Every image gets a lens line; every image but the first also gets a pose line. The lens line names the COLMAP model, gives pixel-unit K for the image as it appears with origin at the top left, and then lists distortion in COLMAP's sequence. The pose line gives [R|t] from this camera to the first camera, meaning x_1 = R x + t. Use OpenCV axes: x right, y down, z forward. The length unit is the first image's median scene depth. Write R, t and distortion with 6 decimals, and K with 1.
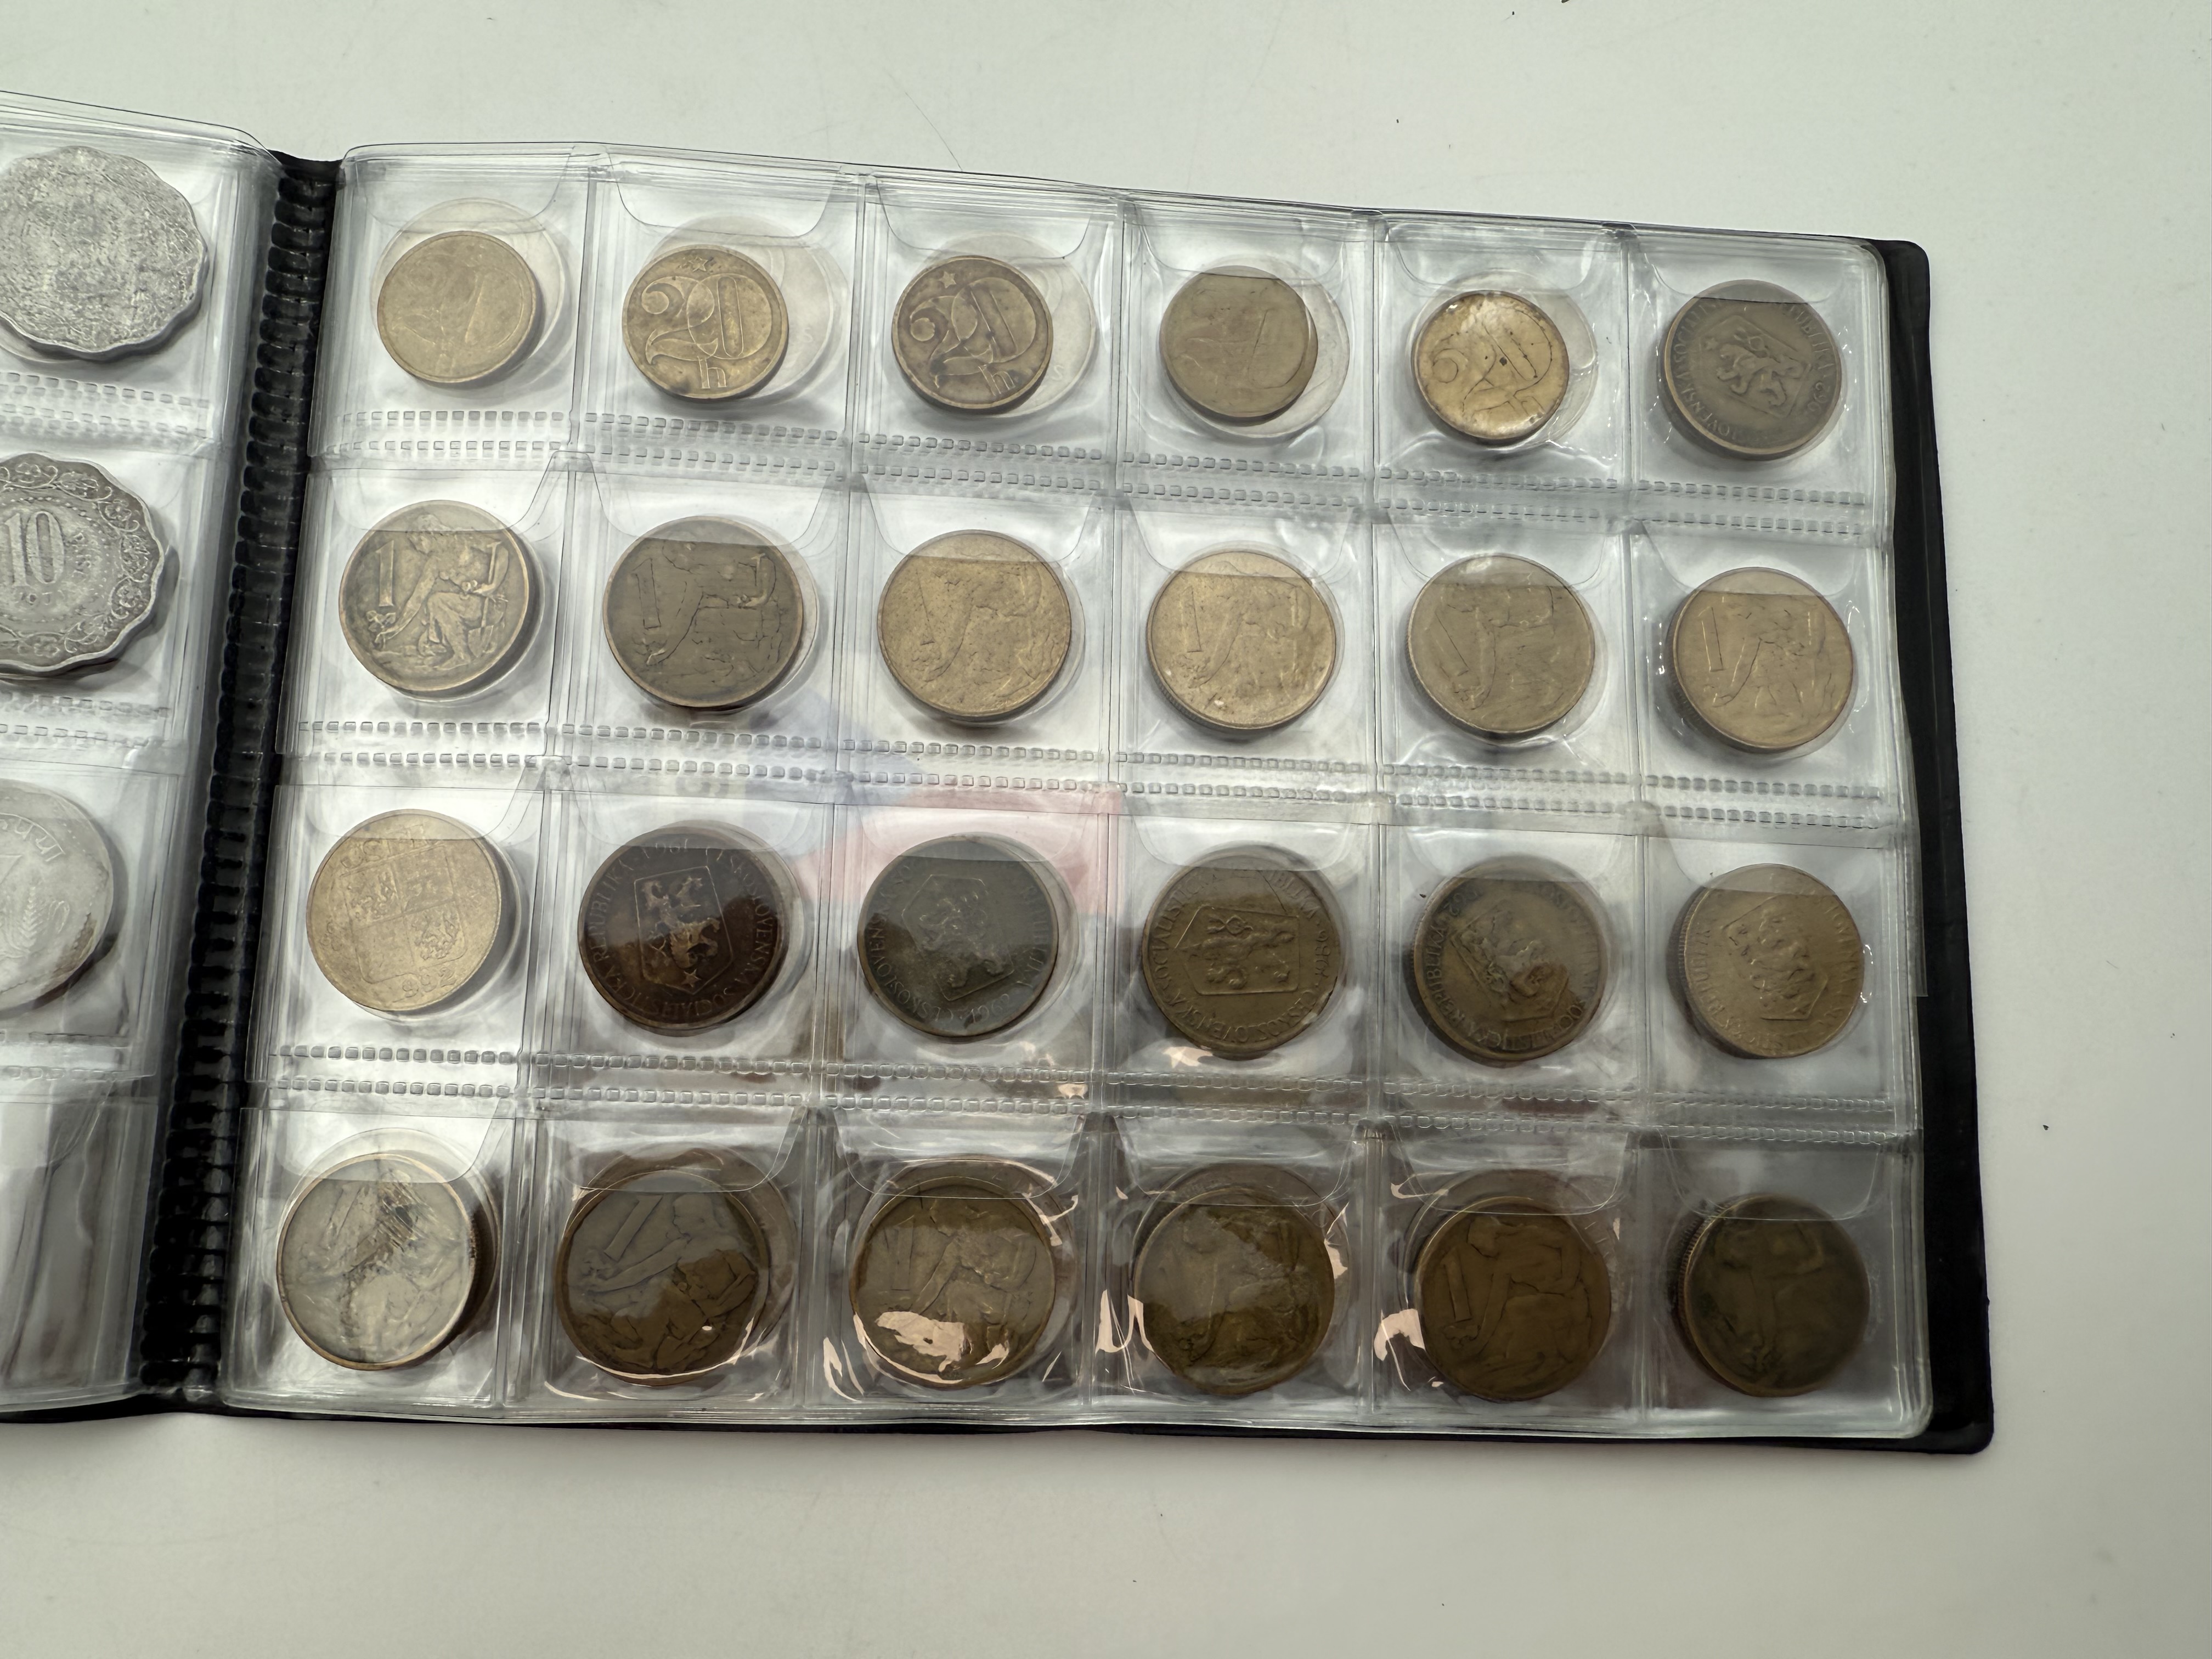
lens RADIAL K [[1527.7, 0, 1082.7], [0, 1527.7, 822.2], [0, 0, 1]] dist [0.002011, -0.004949]
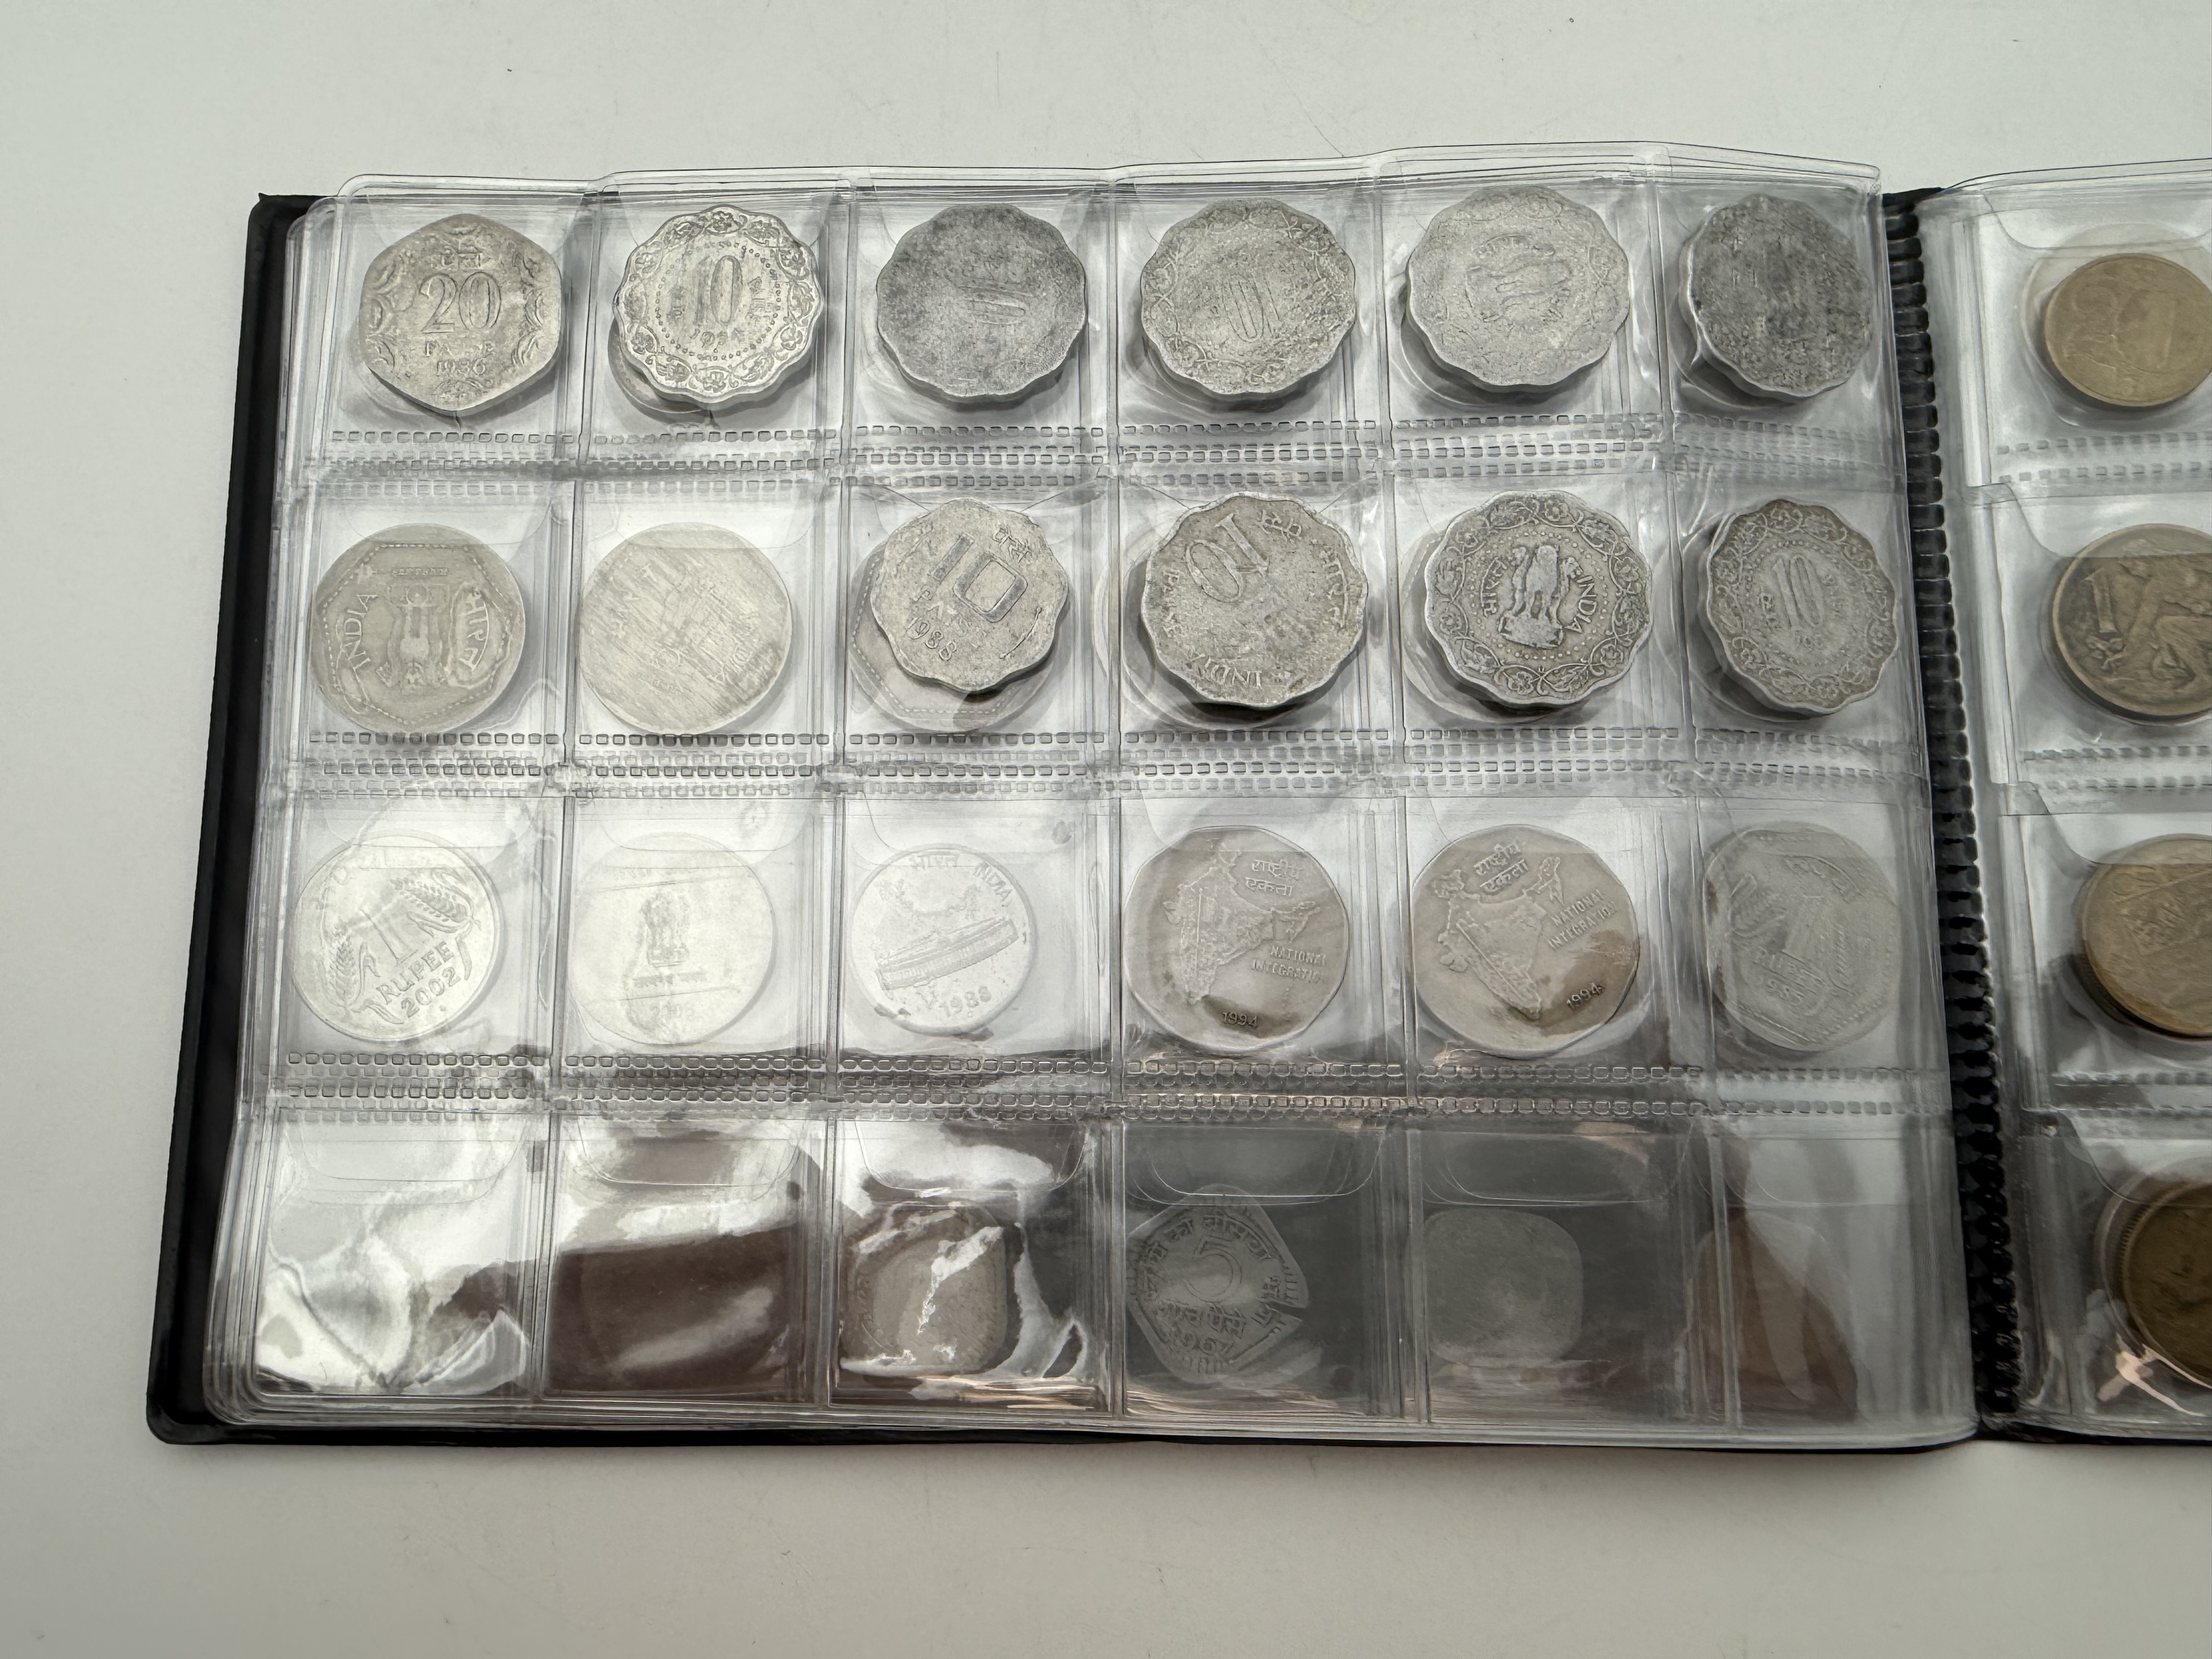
lens RADIAL K [[1527.7, 0, 1103.2], [0, 1527.7, 820.1], [0, 0, 1]] dist [0.002011, -0.004949]
pose [[0.994959, -0.031735, -0.095132, -0.899951], [0.032554, 0.999445, 0.007074, -0.042137], [0.094855, -0.010135, 0.995440, -0.051684]]
